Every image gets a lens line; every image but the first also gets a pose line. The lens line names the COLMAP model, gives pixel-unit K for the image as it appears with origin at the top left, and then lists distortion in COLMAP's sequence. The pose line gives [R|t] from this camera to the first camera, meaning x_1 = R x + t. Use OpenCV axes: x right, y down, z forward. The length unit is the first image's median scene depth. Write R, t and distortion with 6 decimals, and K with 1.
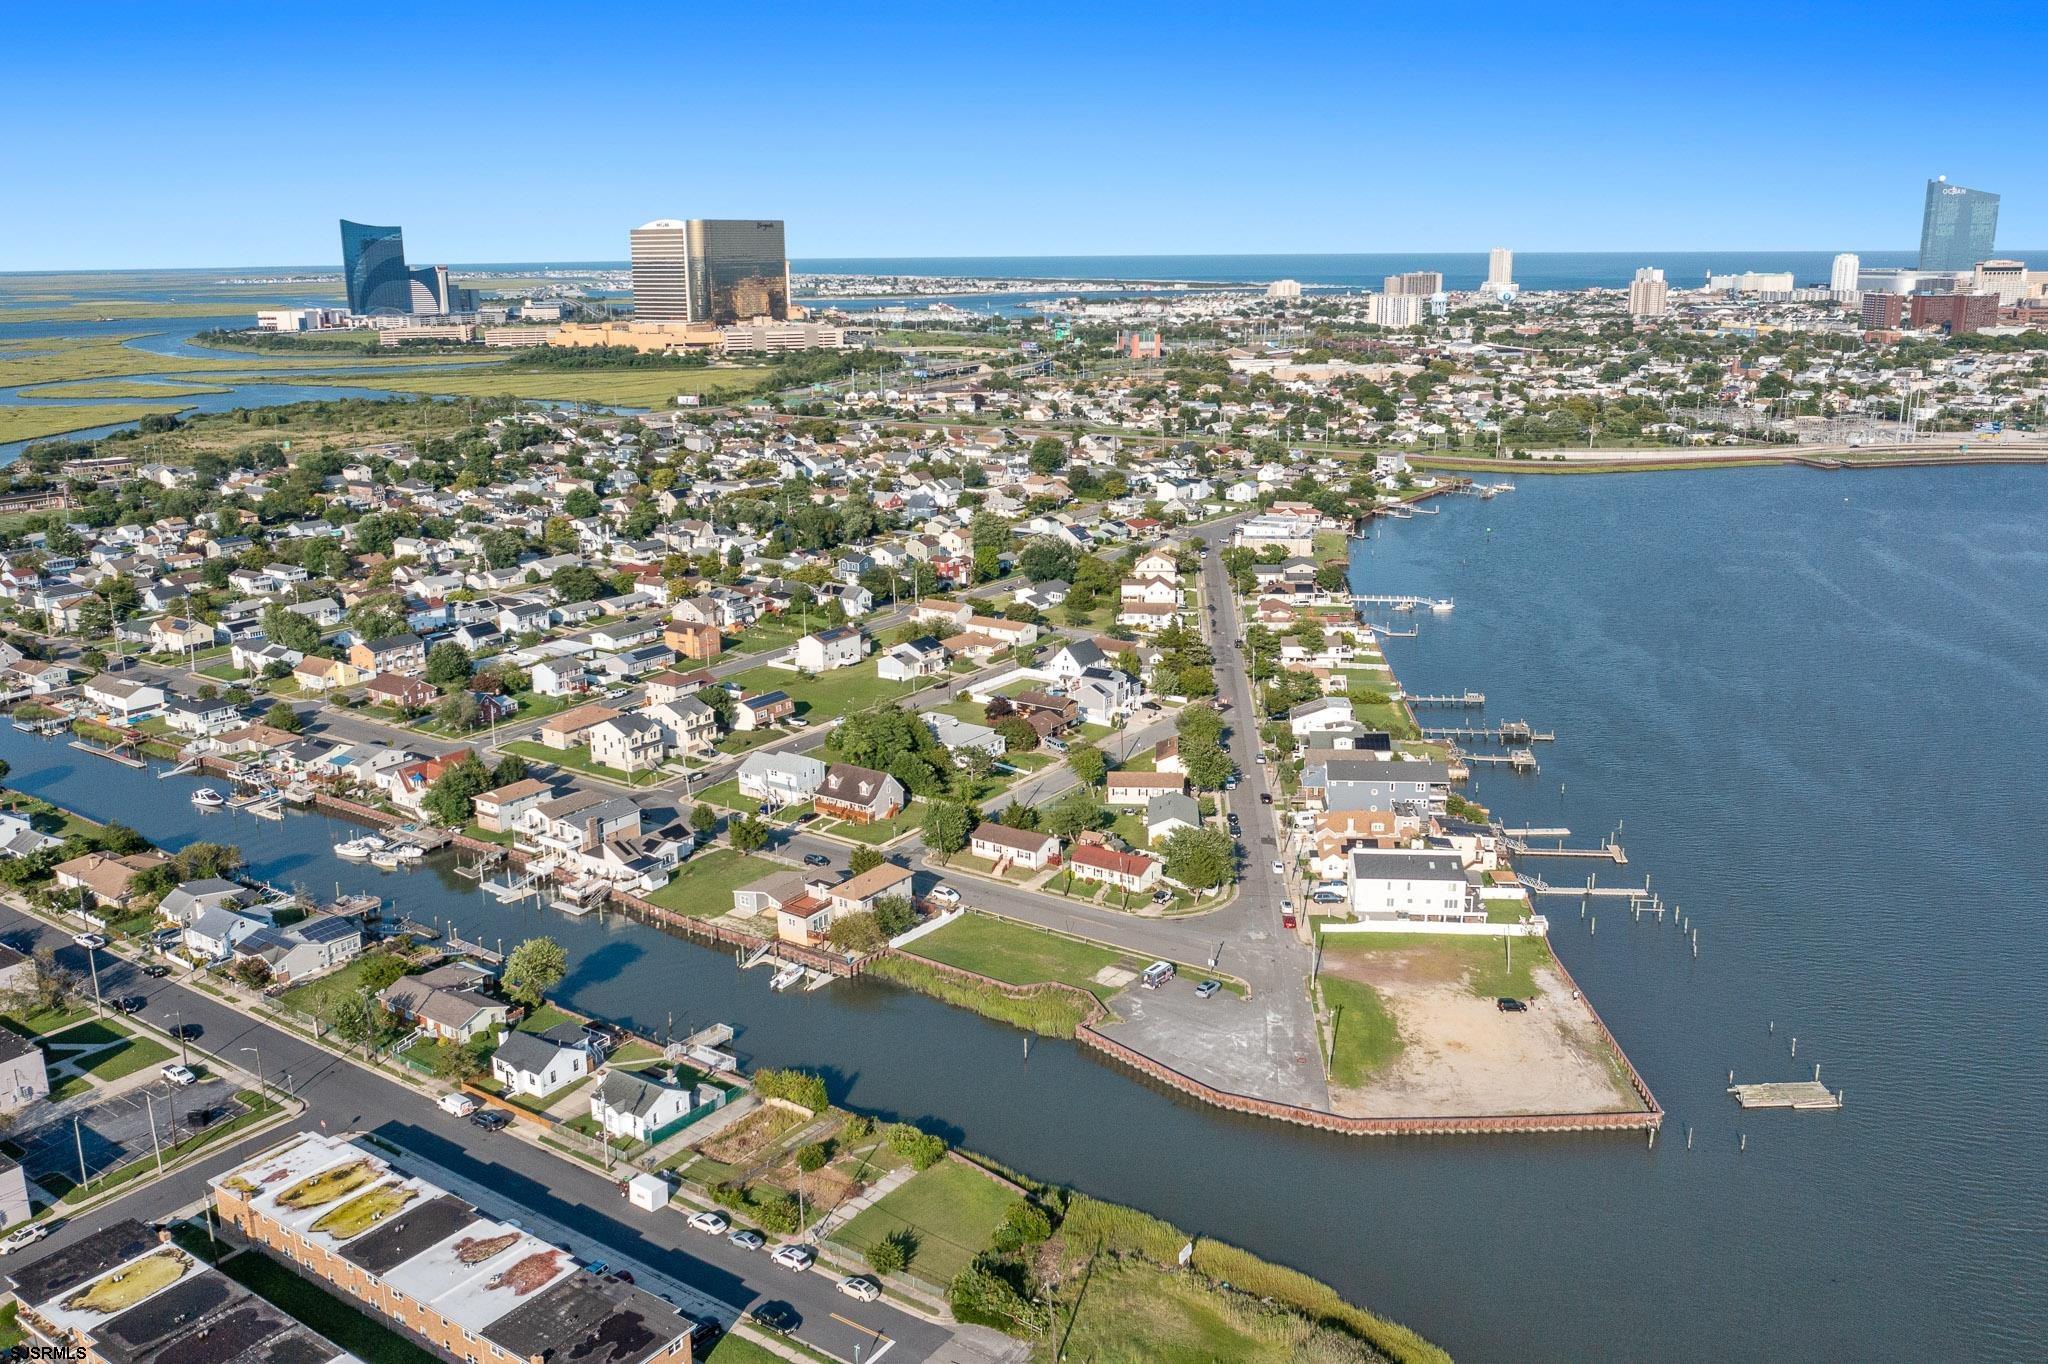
lens RADIAL K [[1567.2, 0, 1112.7], [0, 1567.2, 678.4], [0, 0, 1]] dist [-0.026254, 0.007376]
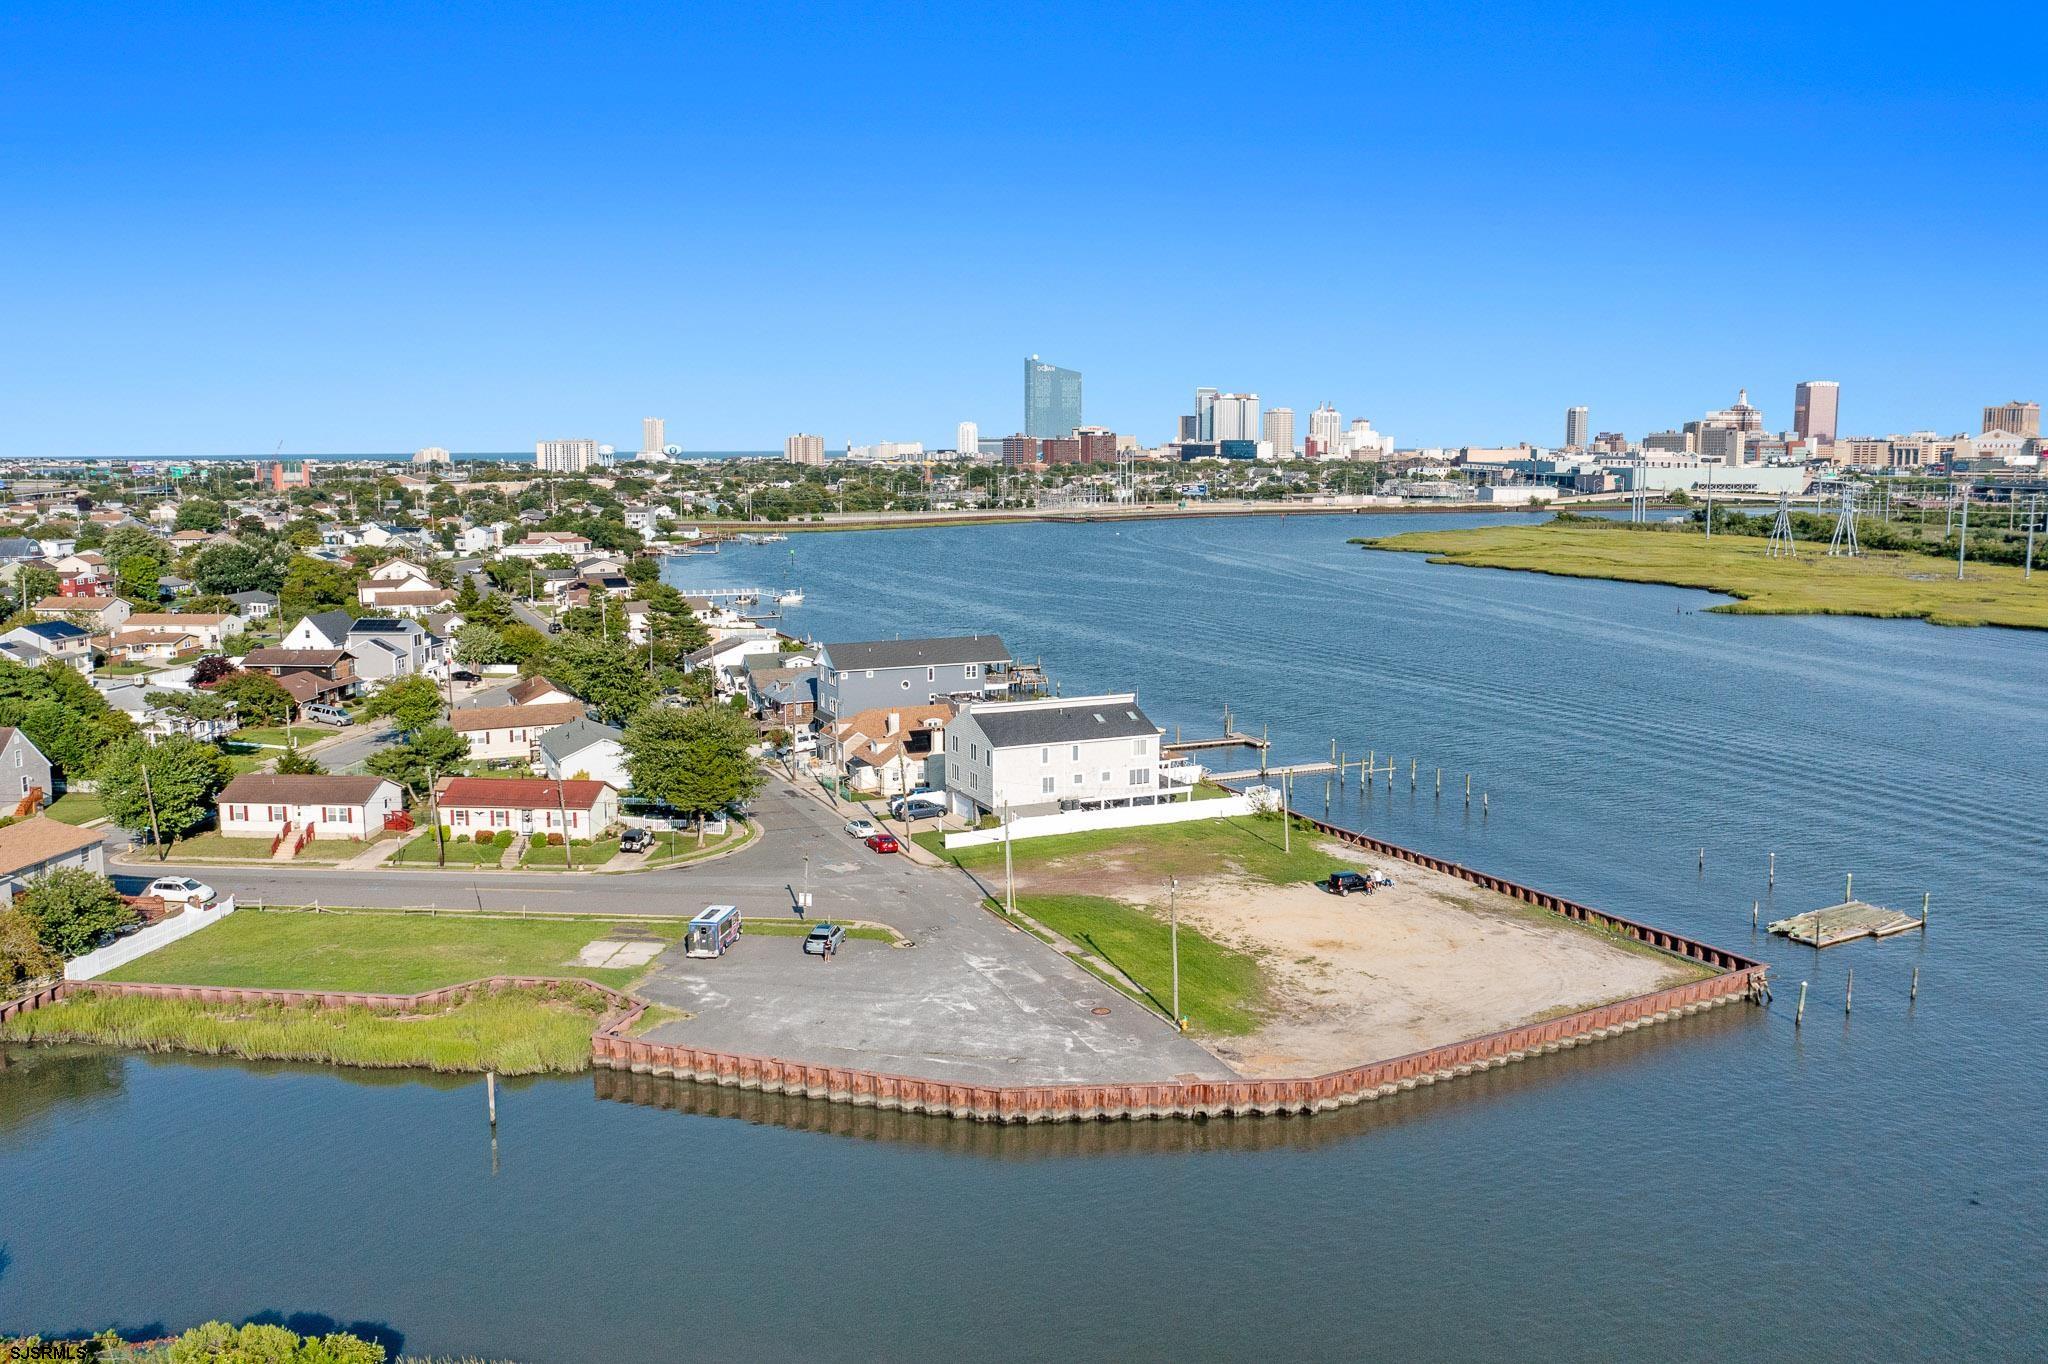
lens RADIAL K [[1580.4, 0, 1052.1], [0, 1580.4, 680.6], [0, 0, 1]] dist [-0.019851, 0.002870]
pose [[0.888910, -0.069843, 0.452726, -0.080857], [0.113560, 0.991057, -0.070077, 0.134957], [-0.443783, 0.113703, 0.888891, 0.432219]]
